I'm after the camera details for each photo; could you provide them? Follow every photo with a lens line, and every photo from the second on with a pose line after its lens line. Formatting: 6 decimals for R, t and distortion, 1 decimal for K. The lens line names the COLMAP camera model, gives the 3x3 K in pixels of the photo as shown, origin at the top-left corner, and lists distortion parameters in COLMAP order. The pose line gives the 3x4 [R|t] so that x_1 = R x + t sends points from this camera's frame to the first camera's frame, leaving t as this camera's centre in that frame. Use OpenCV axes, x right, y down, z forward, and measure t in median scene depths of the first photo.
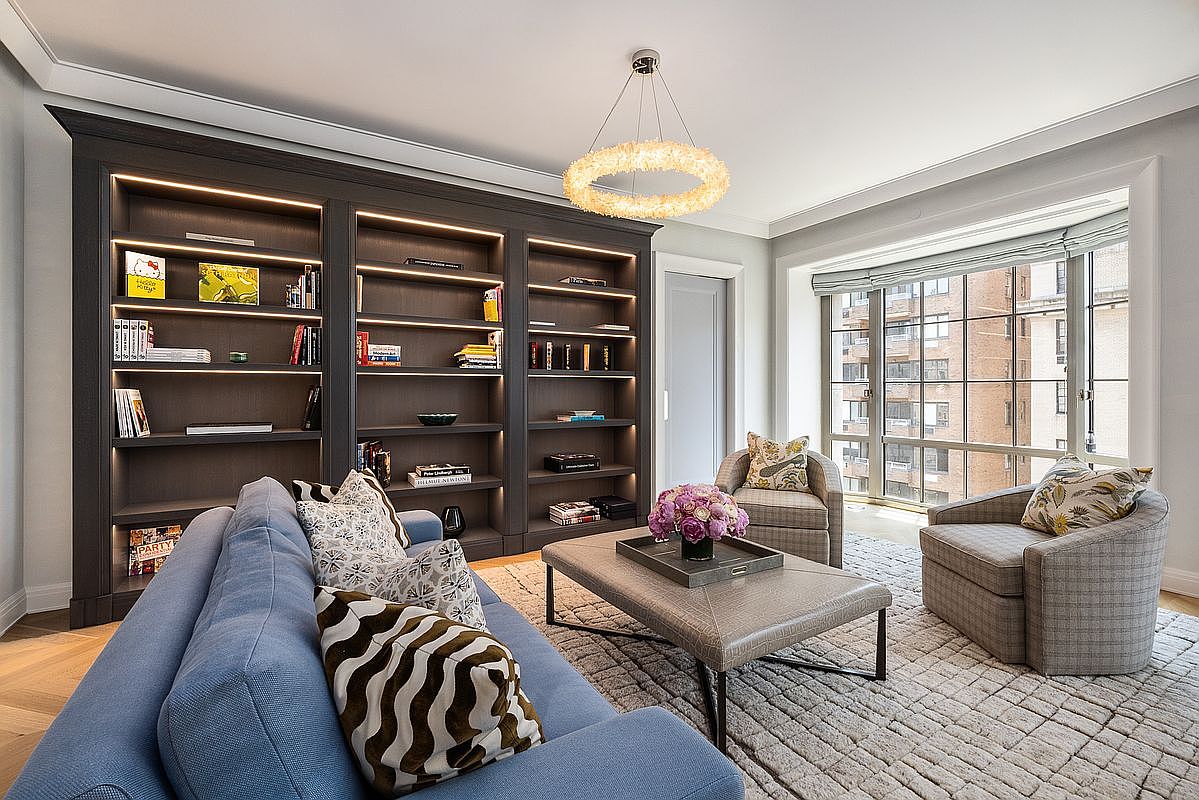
lens RADIAL K [[536.9, 0, 600.5], [0, 536.9, 388.4], [0, 0, 1]] dist [0.001634, 0.000144]
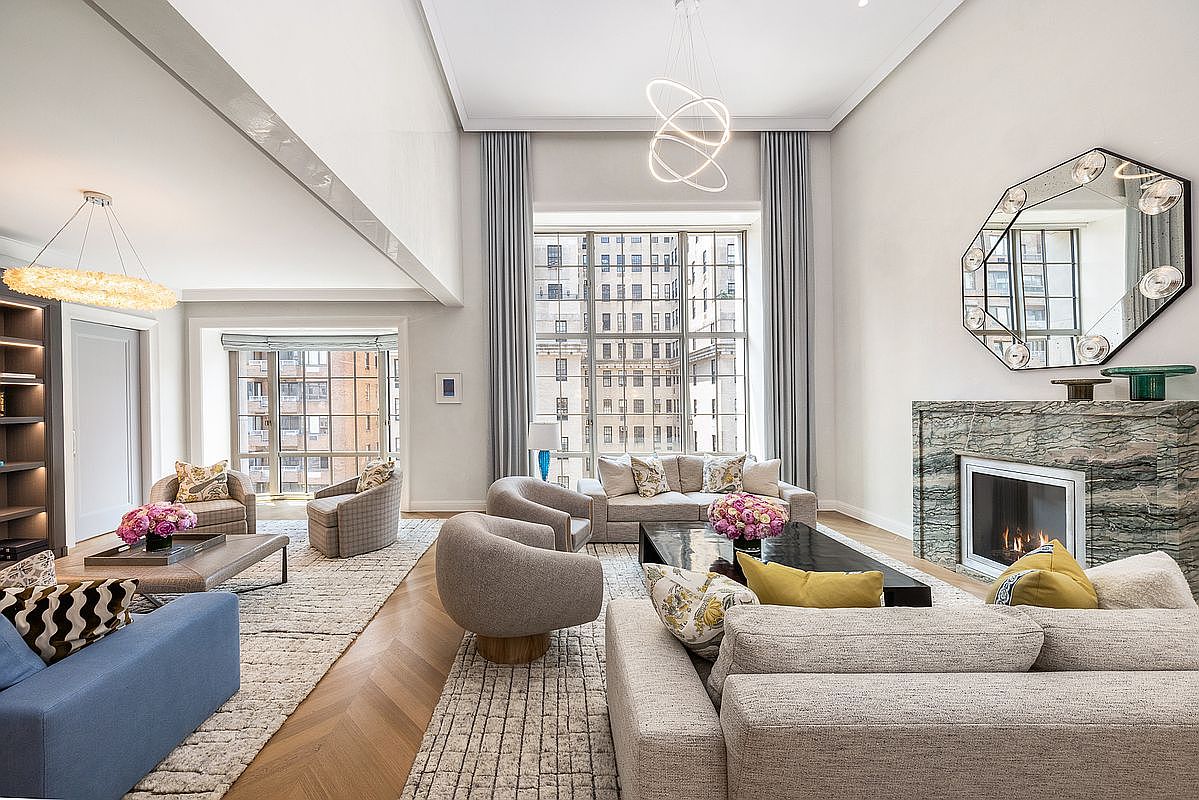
lens RADIAL K [[459.9, 0, 560.0], [0, 459.9, 406.6], [0, 0, 1]] dist [-0.005059, -0.000538]
pose [[0.505671, -0.014913, 0.862597, -0.225975], [0.005228, 0.999885, 0.014221, -0.068300], [-0.862710, -0.002681, 0.505691, -0.398858]]
